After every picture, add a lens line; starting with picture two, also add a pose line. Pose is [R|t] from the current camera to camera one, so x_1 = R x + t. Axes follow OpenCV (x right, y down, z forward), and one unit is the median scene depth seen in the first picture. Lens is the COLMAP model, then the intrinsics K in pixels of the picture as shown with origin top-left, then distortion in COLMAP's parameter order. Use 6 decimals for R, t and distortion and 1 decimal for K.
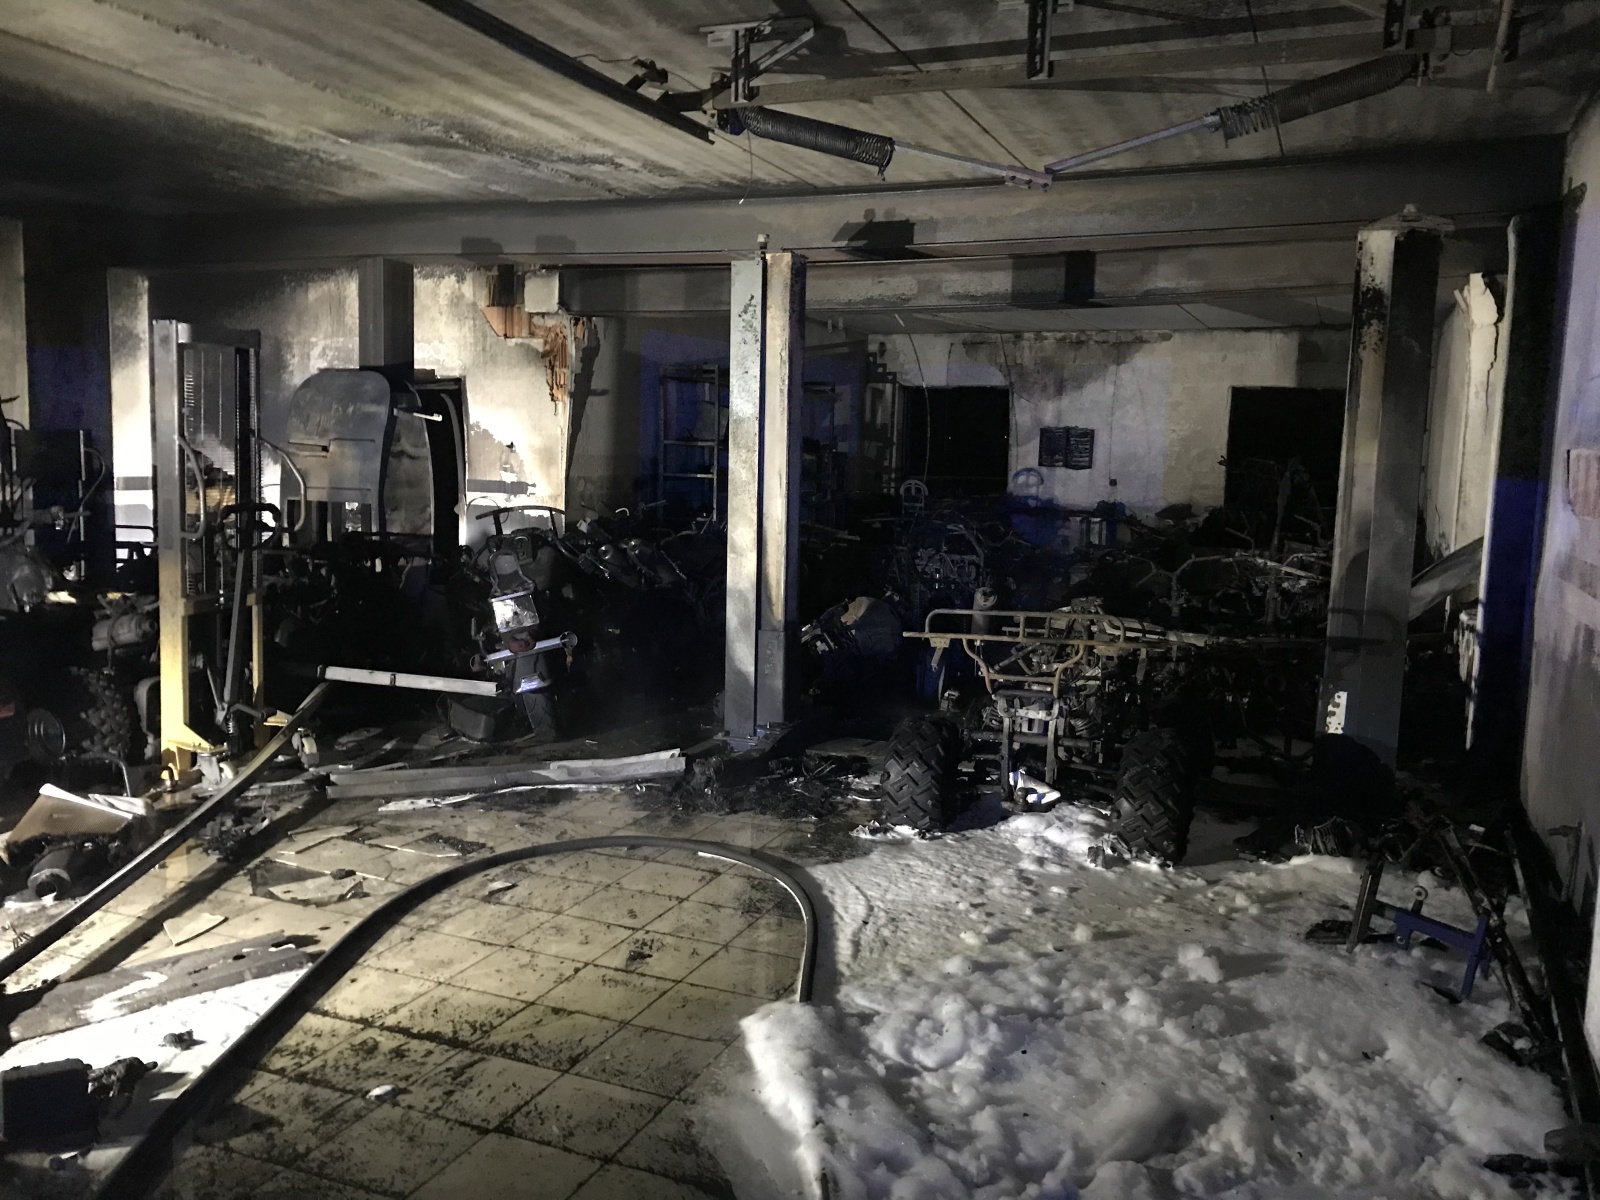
lens RADIAL K [[1337.1, 0, 797.1], [0, 1337.1, 593.1], [0, 0, 1]] dist [0.042944, -0.007215]
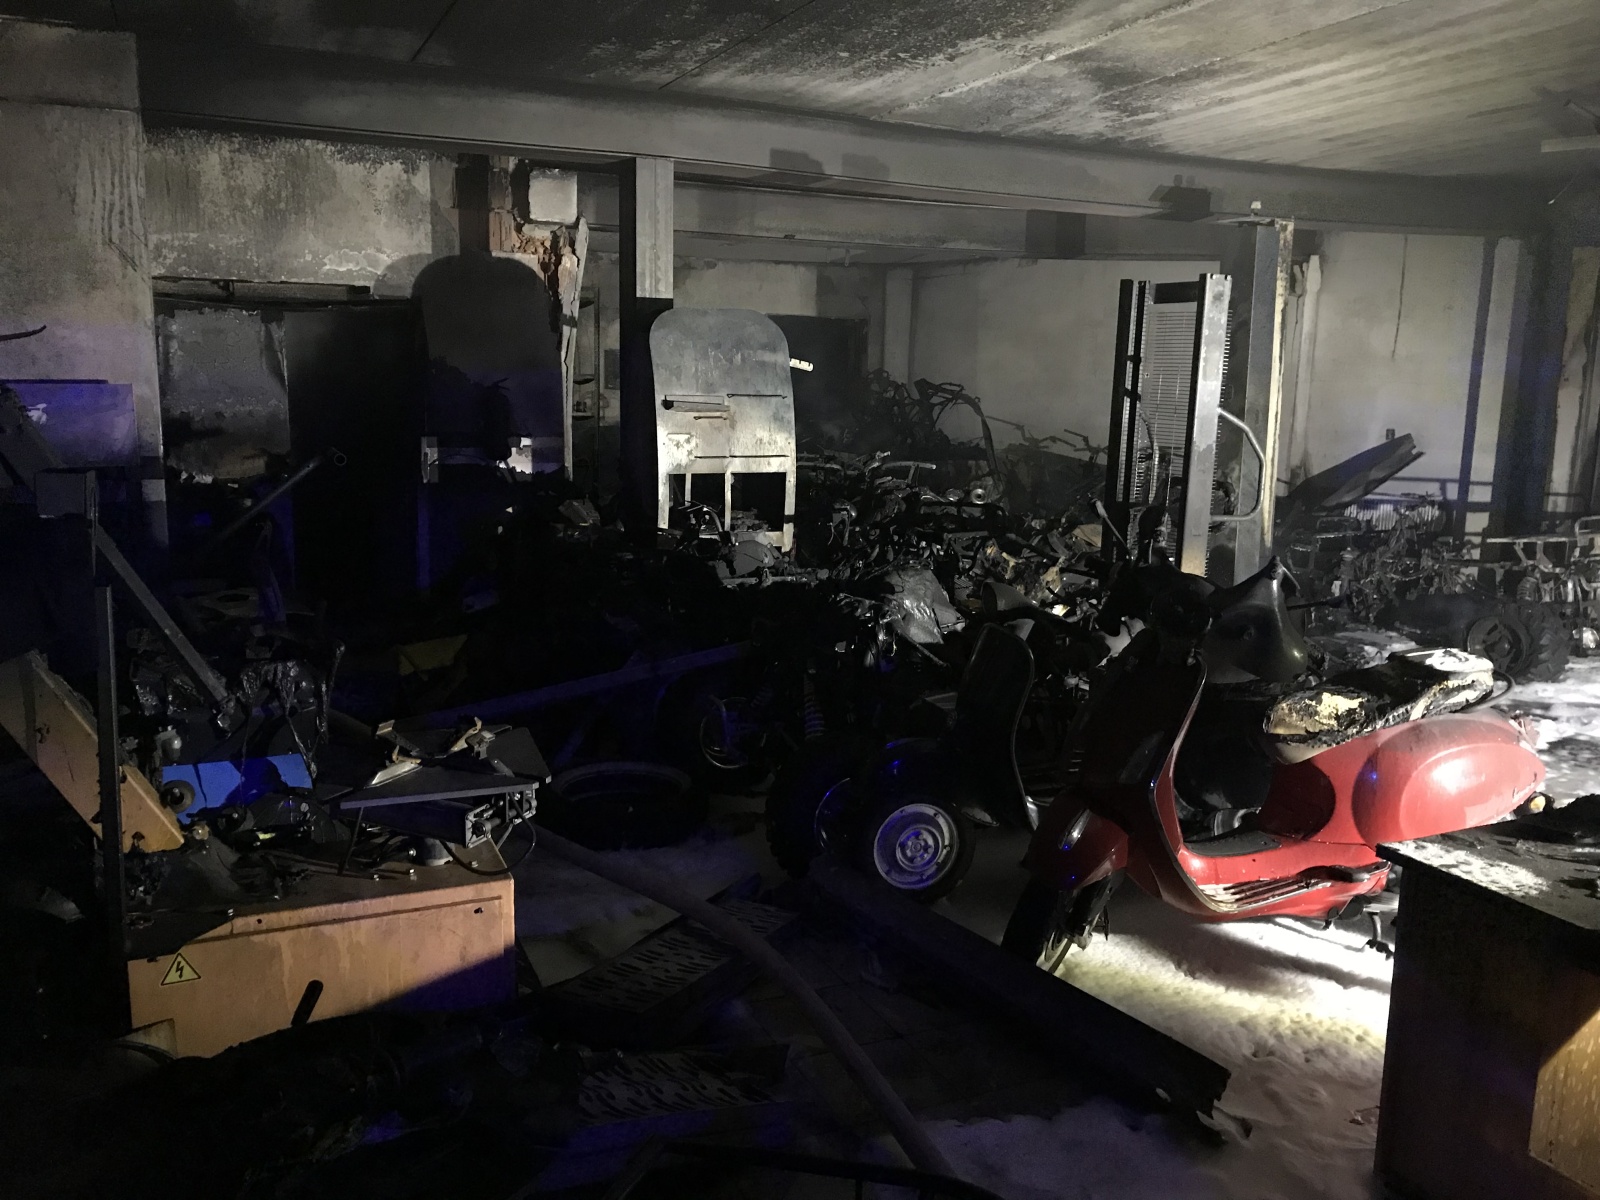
lens RADIAL K [[1337.1, 0, 797.1], [0, 1337.1, 593.1], [0, 0, 1]] dist [0.042944, -0.007215]
pose [[0.675760, -0.133278, 0.724973, -1.222946], [0.078228, 0.990931, 0.109254, -0.113401], [-0.732959, -0.017116, 0.680057, 0.582278]]
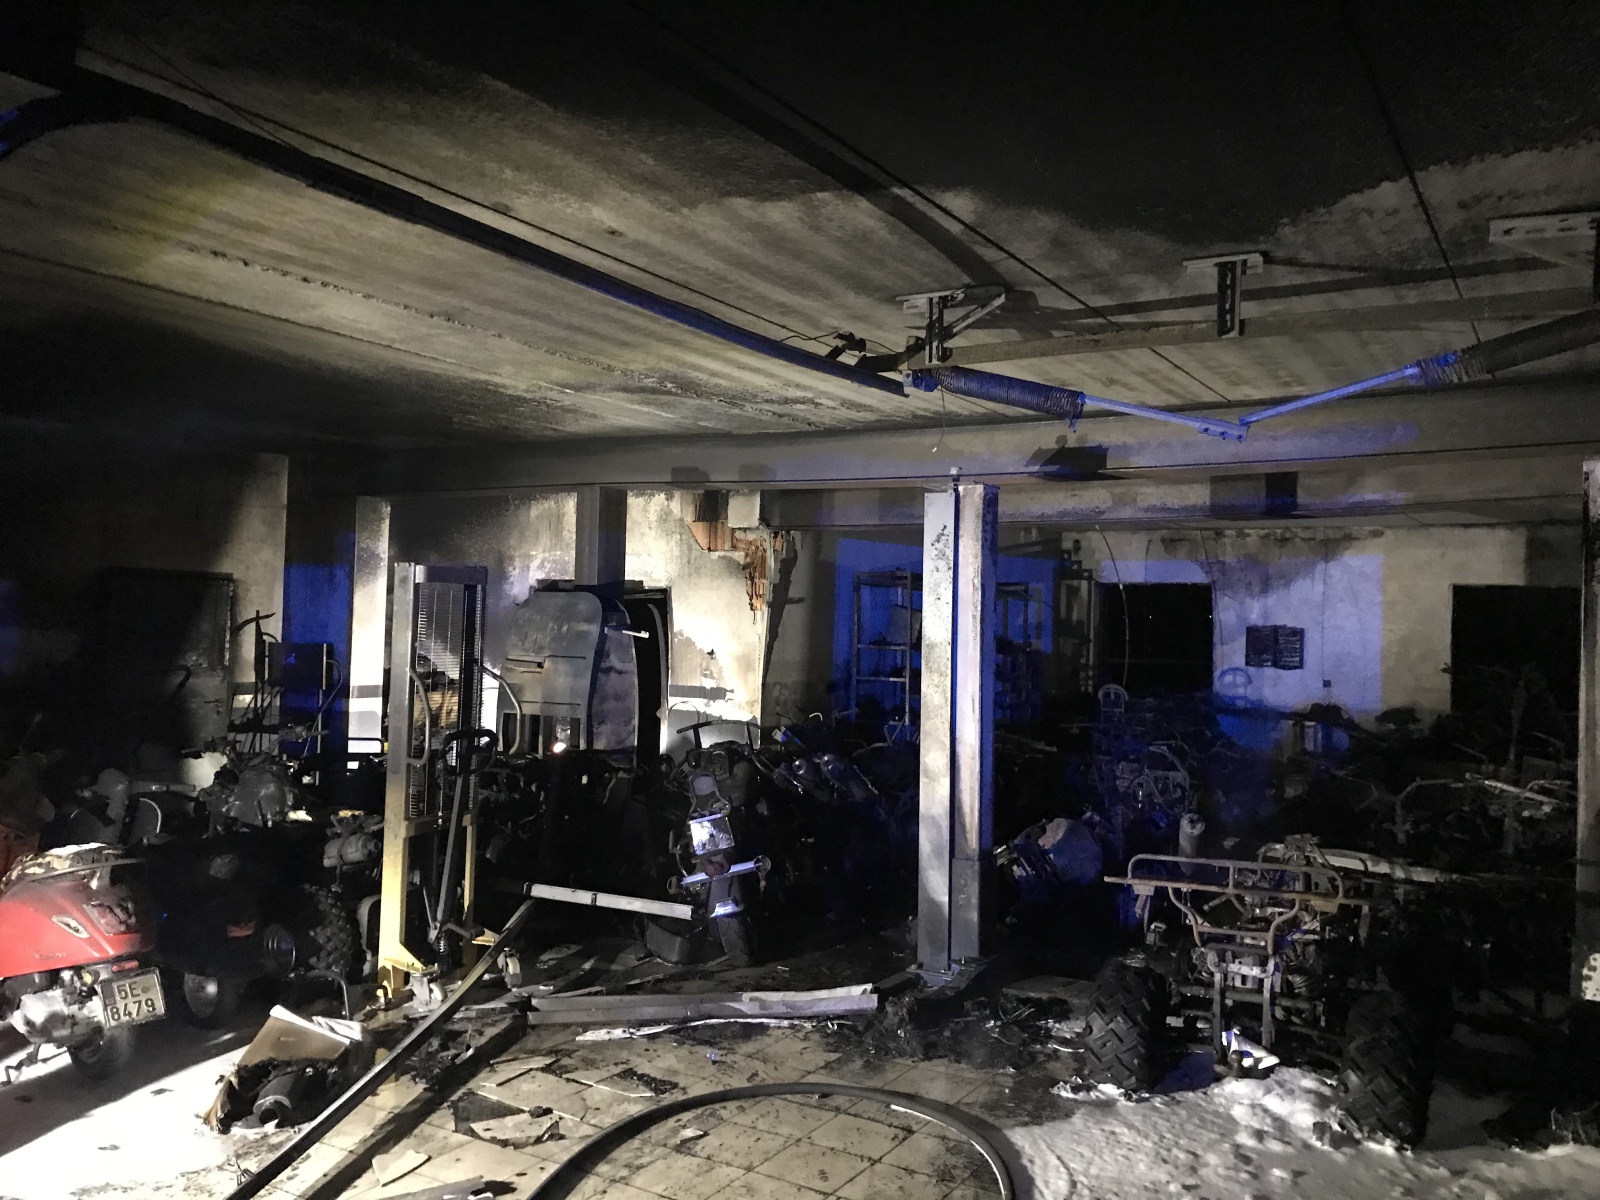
lens RADIAL K [[1335.4, 0, 794.3], [0, 1335.4, 594.3], [0, 0, 1]] dist [0.060400, -0.054634]
pose [[0.989293, -0.005359, -0.145842, 0.000921], [-0.013924, 0.991301, -0.130875, -0.037597], [0.145274, 0.131505, 0.980613, -0.012783]]
